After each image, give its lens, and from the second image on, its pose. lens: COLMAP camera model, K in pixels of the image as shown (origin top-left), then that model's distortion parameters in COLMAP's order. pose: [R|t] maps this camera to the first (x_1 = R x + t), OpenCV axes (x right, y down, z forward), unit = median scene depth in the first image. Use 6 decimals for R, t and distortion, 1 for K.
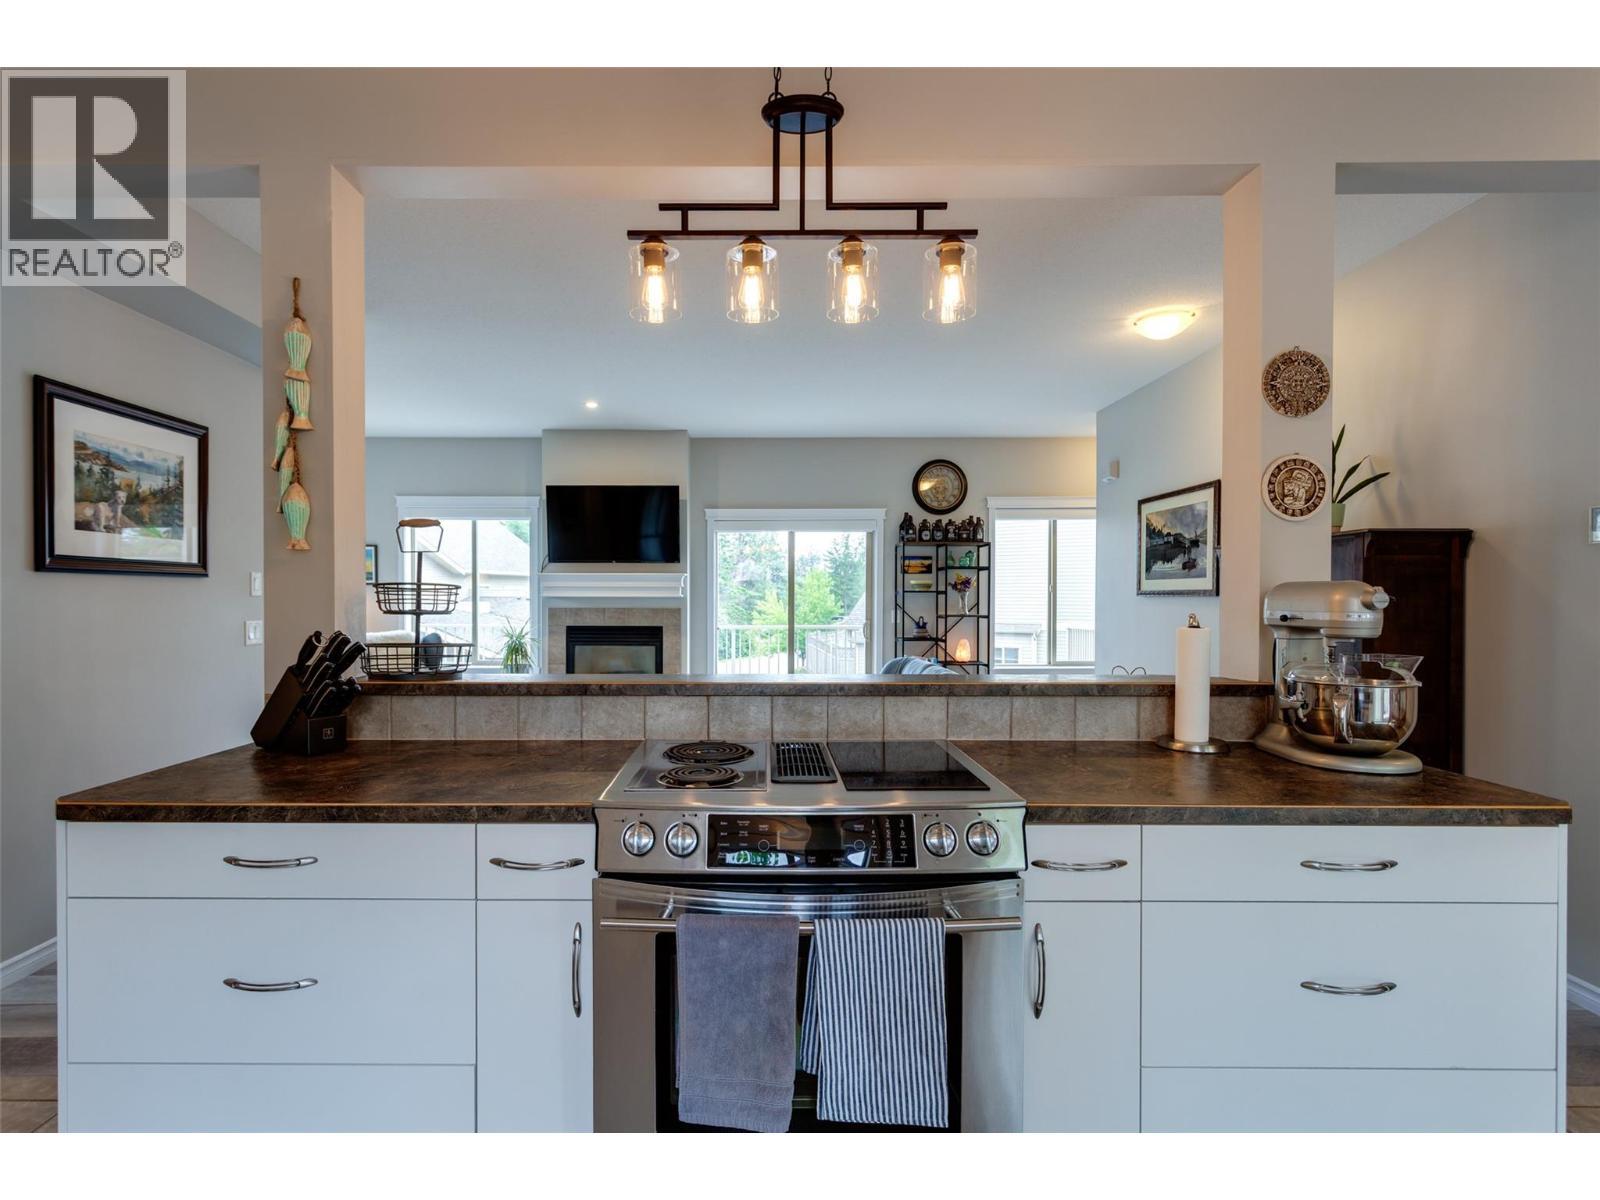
lens RADIAL K [[783.3, 0, 767.6], [0, 783.3, 604.9], [0, 0, 1]] dist [0.000881, -0.000010]
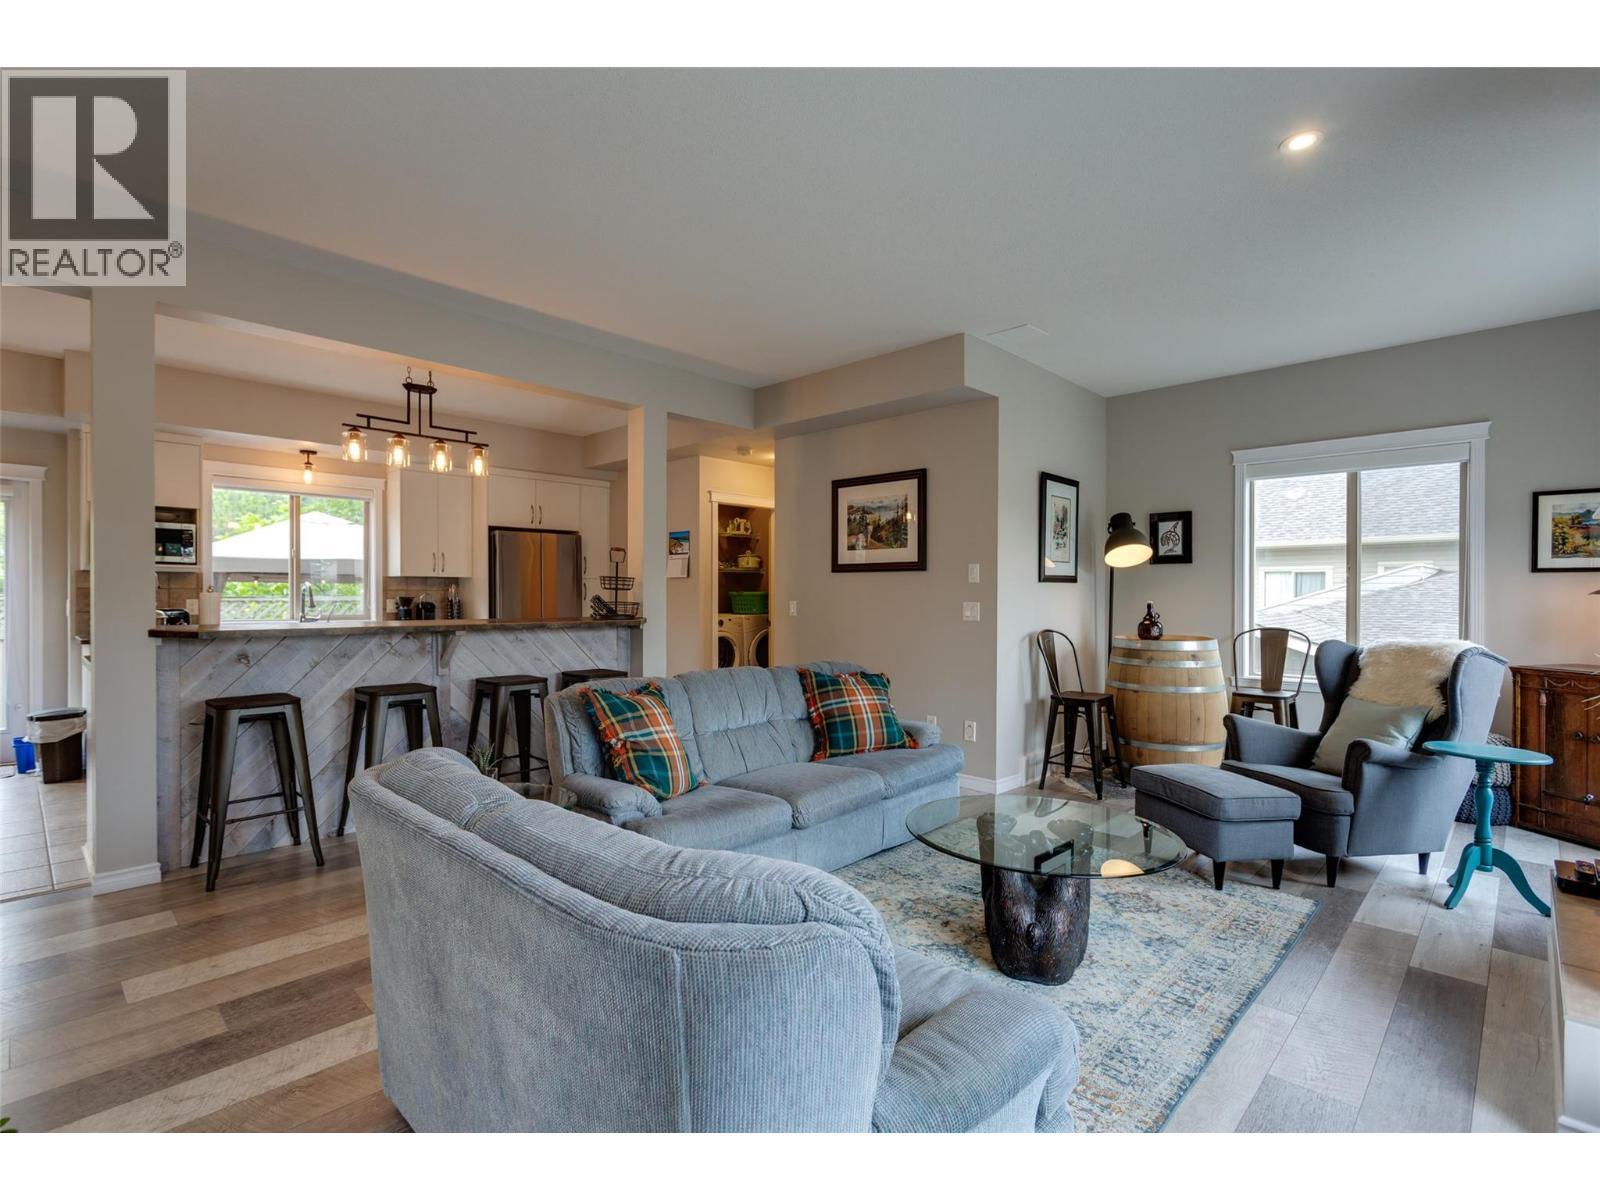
lens RADIAL K [[771.4, 0, 800.0], [0, 771.4, 600.0], [0, 0, 1]] dist [0.001729, 0.000074]
pose [[-0.702523, 0.002635, -0.711656, 0.402811], [-0.010723, 0.999840, 0.014287, 0.002264], [0.711580, 0.017668, -0.702383, 1.539383]]
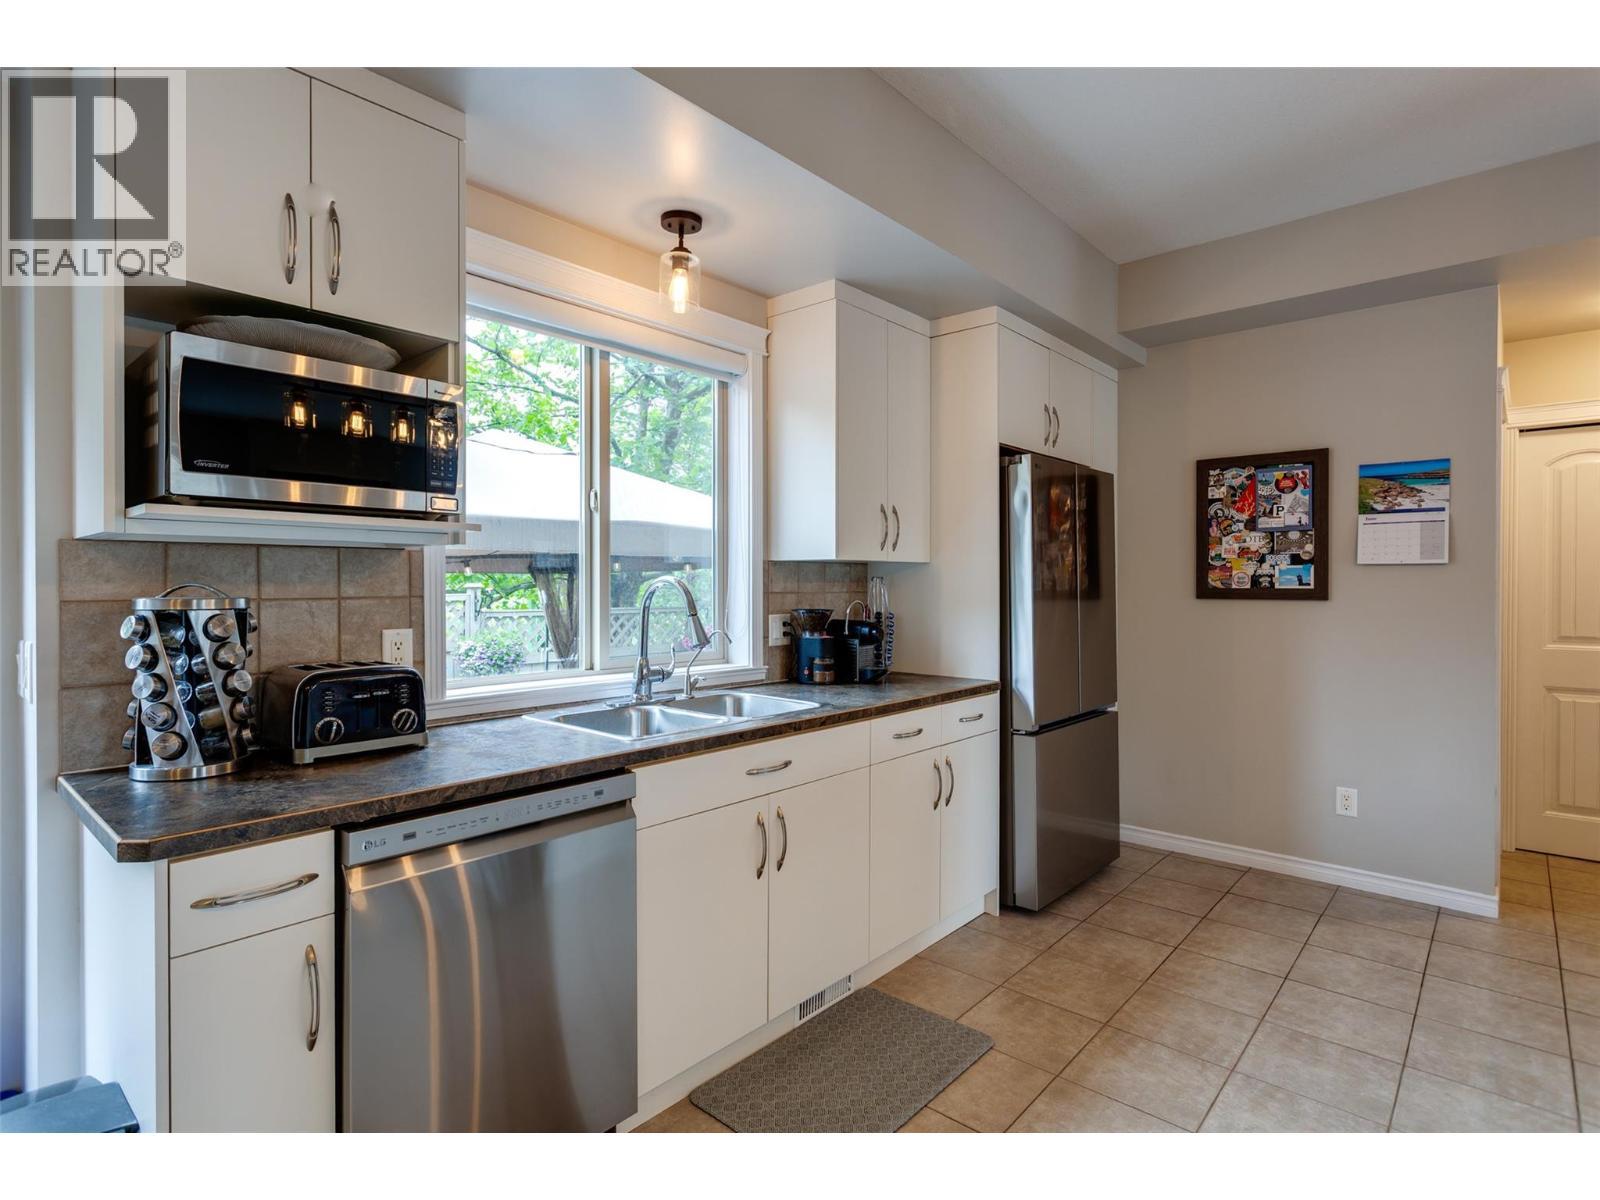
lens RADIAL K [[823.7, 0, 776.2], [0, 823.7, 591.0], [0, 0, 1]] dist [0.001058, 0.000807]
pose [[-0.665004, 0.006884, -0.746808, 0.398515], [-0.011566, 0.999743, 0.019516, -0.002474], [0.746750, 0.021616, -0.664754, 0.267896]]
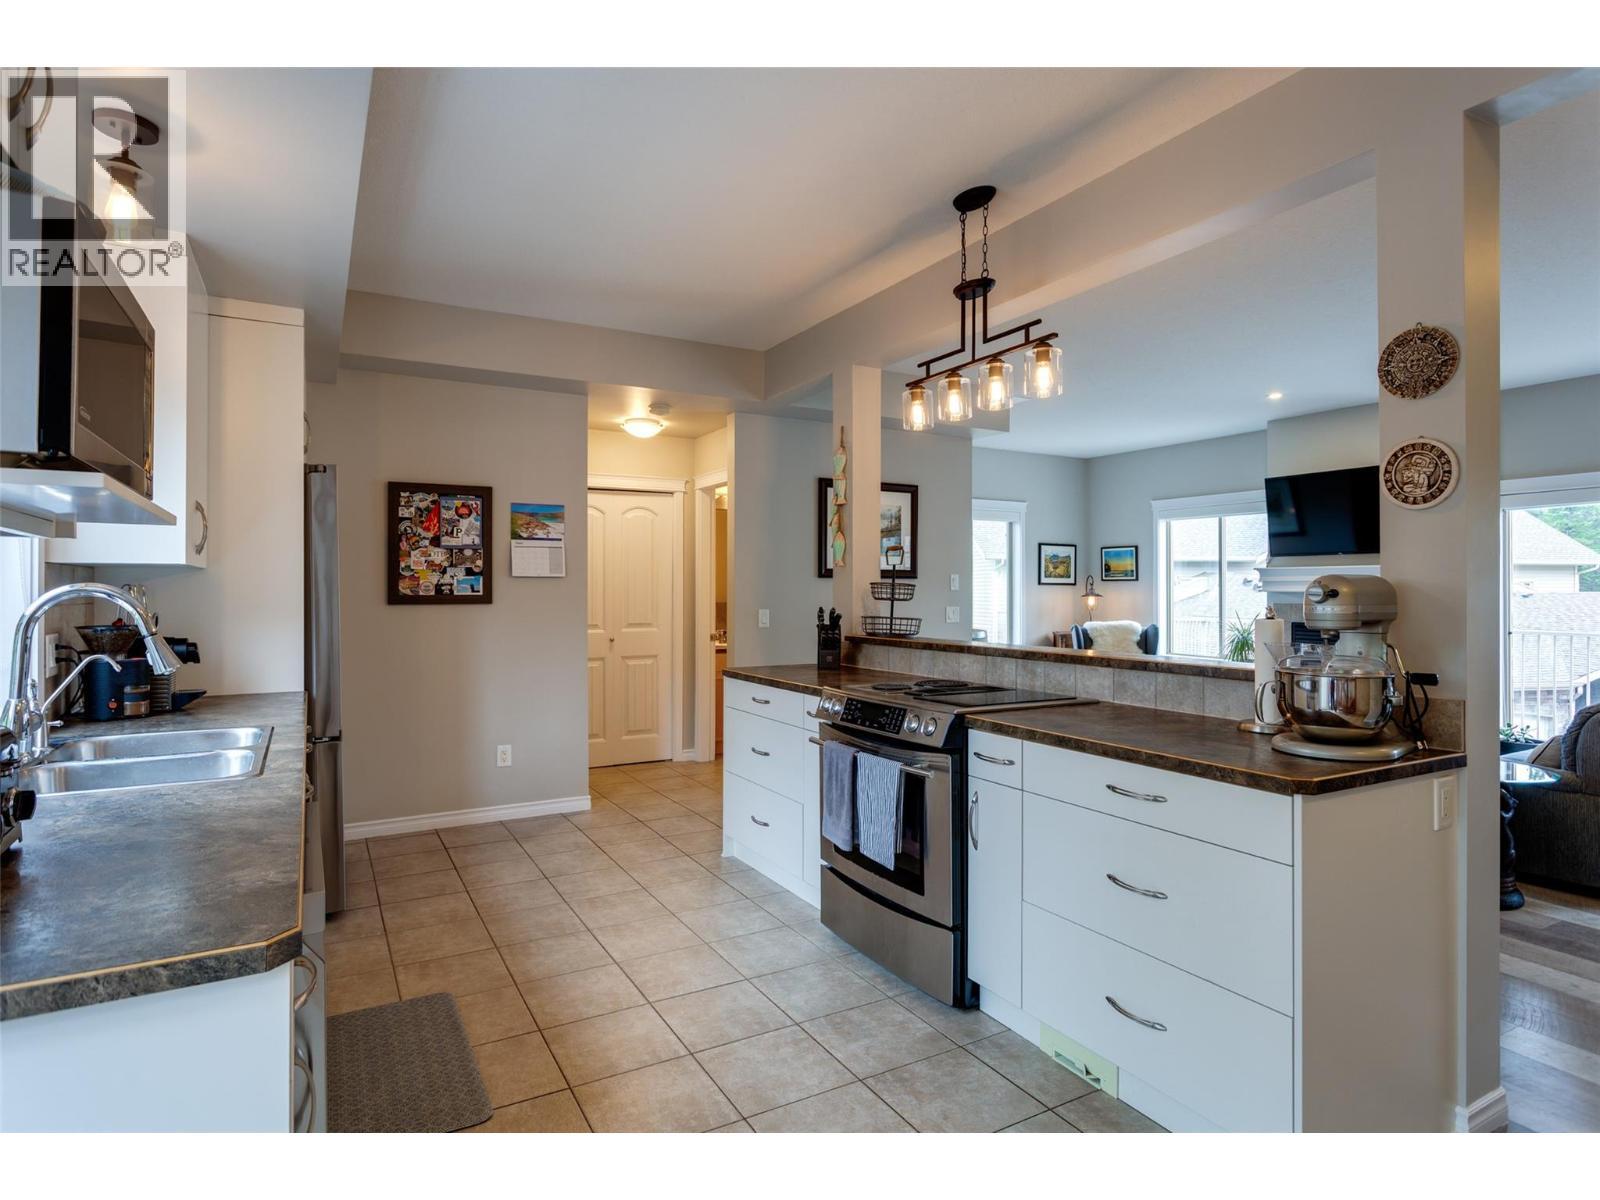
lens RADIAL K [[871.7, 0, 798.8], [0, 871.7, 585.0], [0, 0, 1]] dist [-0.001837, -0.000193]
pose [[0.492894, -0.005440, -0.870072, 0.597039], [-0.010532, 0.999870, -0.012217, 0.001777], [0.870026, 0.015185, 0.492773, -0.074575]]
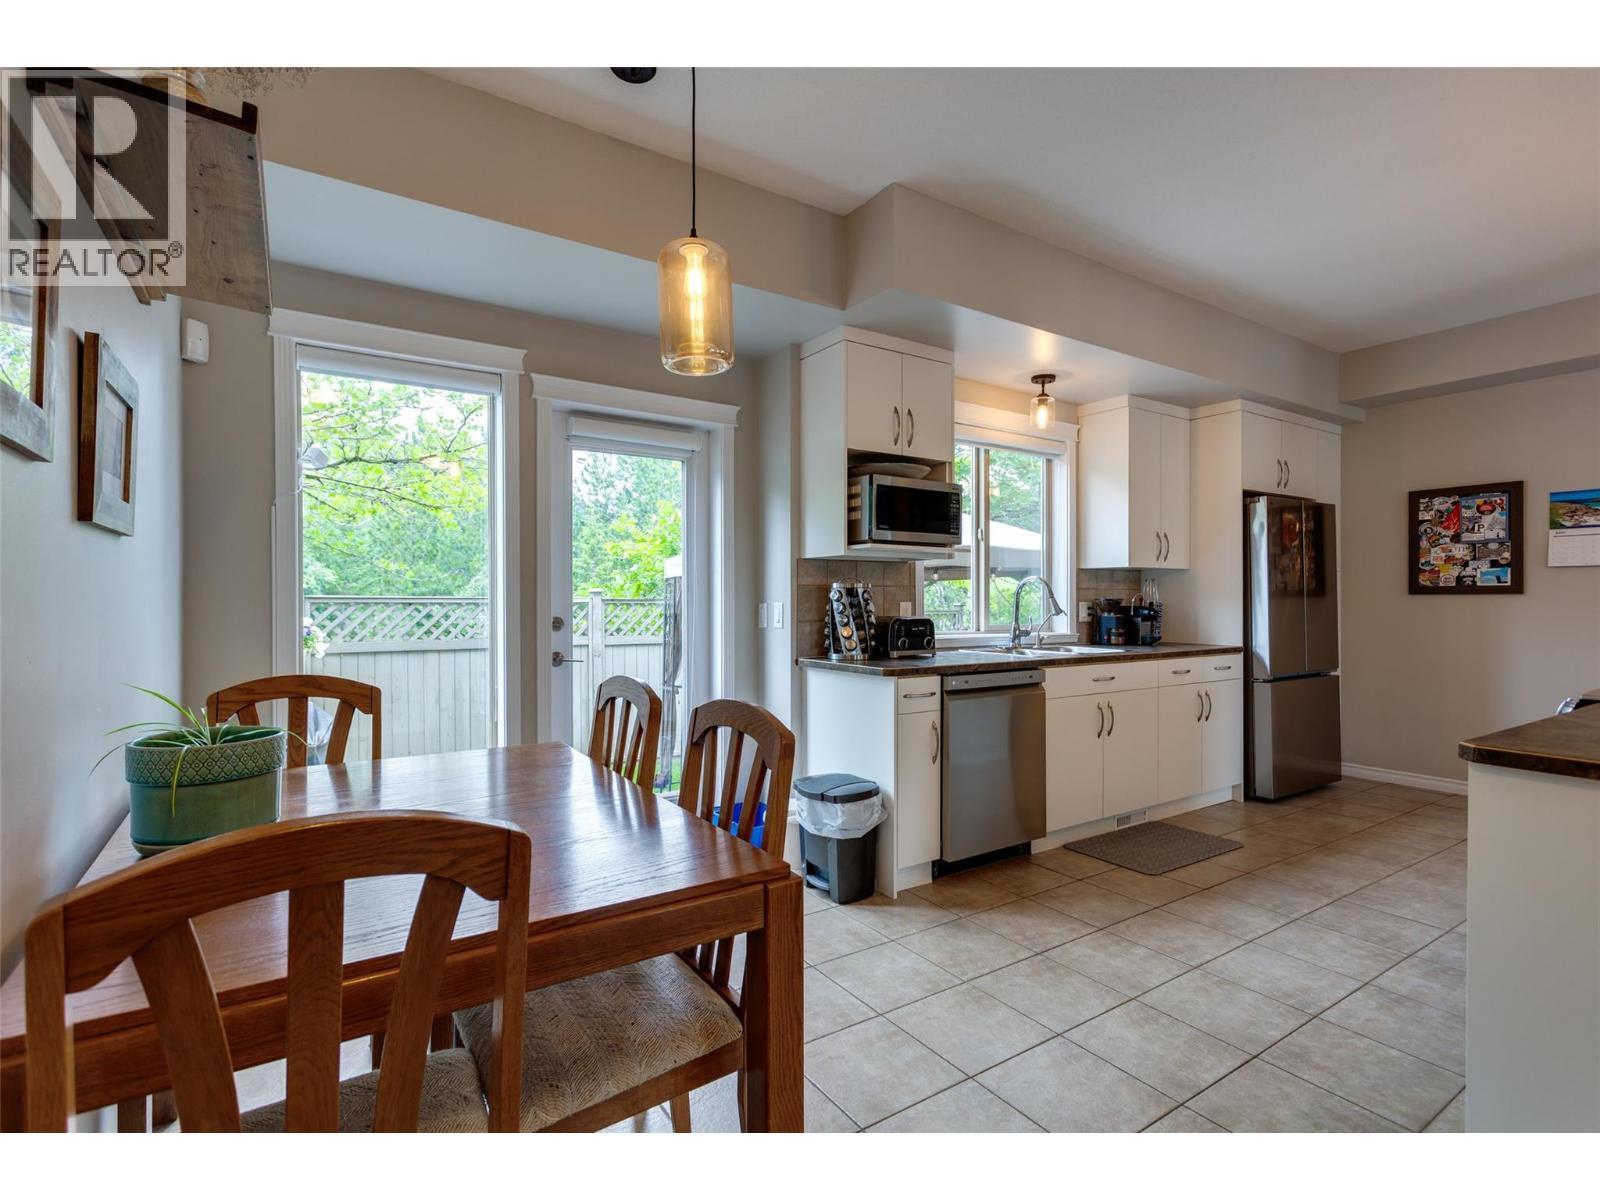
lens RADIAL K [[744.2, 0, 780.7], [0, 744.2, 600.6], [0, 0, 1]] dist [0.027343, -0.007558]
pose [[-0.840889, 0.000158, -0.541208, 0.795980], [-0.008893, 0.999861, 0.014110, 0.019535], [0.541135, 0.016678, -0.840771, 0.445874]]
